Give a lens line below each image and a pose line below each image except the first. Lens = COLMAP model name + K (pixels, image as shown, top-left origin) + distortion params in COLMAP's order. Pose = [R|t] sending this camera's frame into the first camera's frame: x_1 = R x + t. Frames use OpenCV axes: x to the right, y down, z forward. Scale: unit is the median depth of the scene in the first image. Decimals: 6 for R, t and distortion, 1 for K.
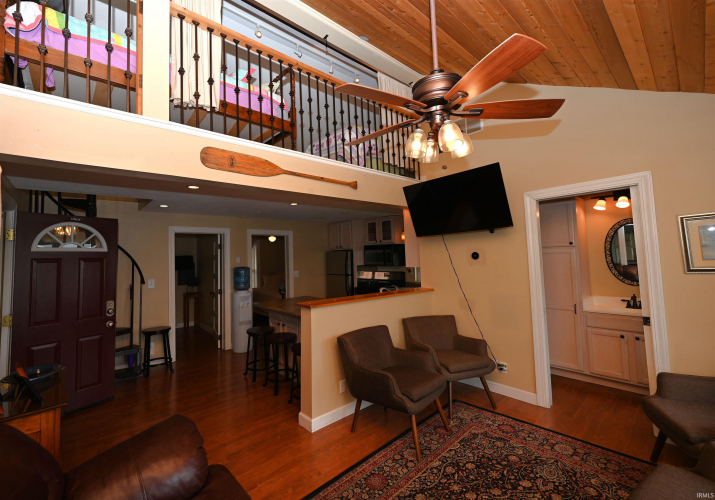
lens RADIAL K [[307.0, 0, 343.2], [0, 307.0, 237.3], [0, 0, 1]] dist [0.002313, 0.000187]
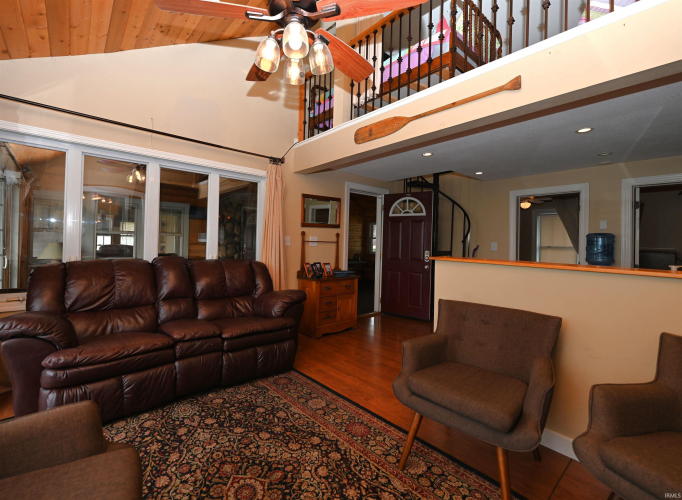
lens RADIAL K [[308.3, 0, 327.9], [0, 308.3, 240.6], [0, 0, 1]] dist [0.000514, -0.000265]
pose [[-0.010792, 0.019860, -0.999745, 0.846025], [0.040707, 0.998983, 0.019405, 0.153654], [0.999113, -0.040487, -0.011589, 0.759279]]
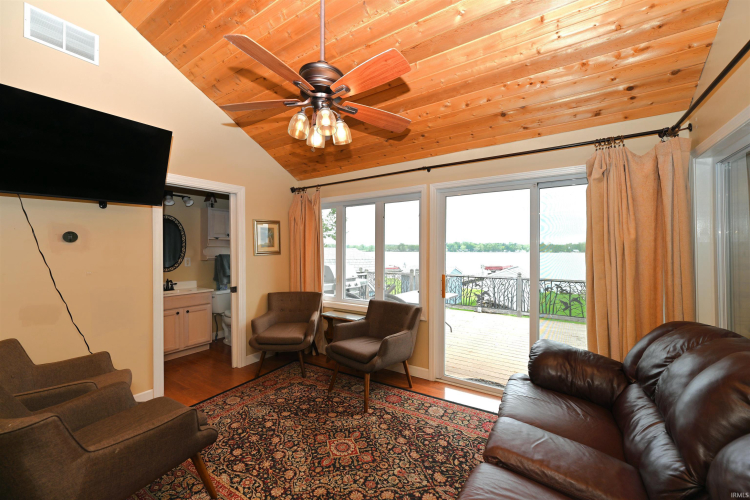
lens RADIAL K [[294.6, 0, 377.2], [0, 294.6, 251.2], [0, 0, 1]] dist [-0.000954, -0.000272]
pose [[-0.278806, 0.029514, 0.959894, -0.517514], [-0.054481, 0.997432, -0.046493, 0.119238], [-0.958801, -0.065259, -0.276482, 0.750446]]
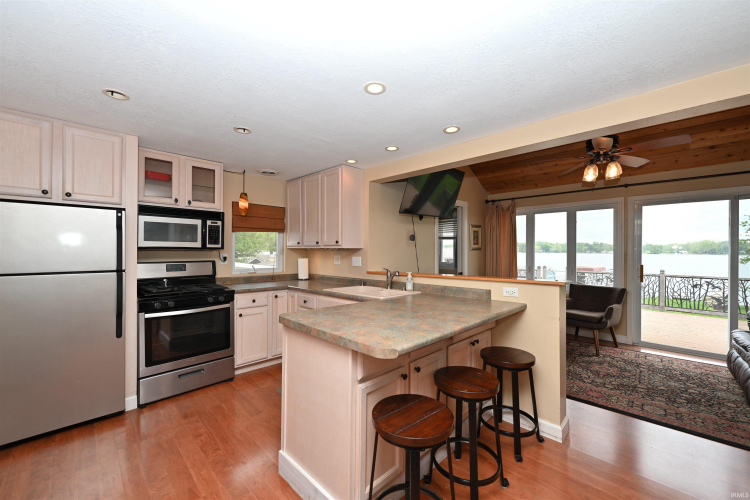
lens RADIAL K [[294.6, 0, 382.3], [0, 294.6, 250.1], [0, 0, 1]] dist [-0.000954, -0.000272]
pose [[-0.079551, 0.032747, 0.996293, -0.916632], [-0.067690, 0.996976, -0.038174, 0.220139], [-0.994530, -0.070476, -0.077094, 1.674308]]
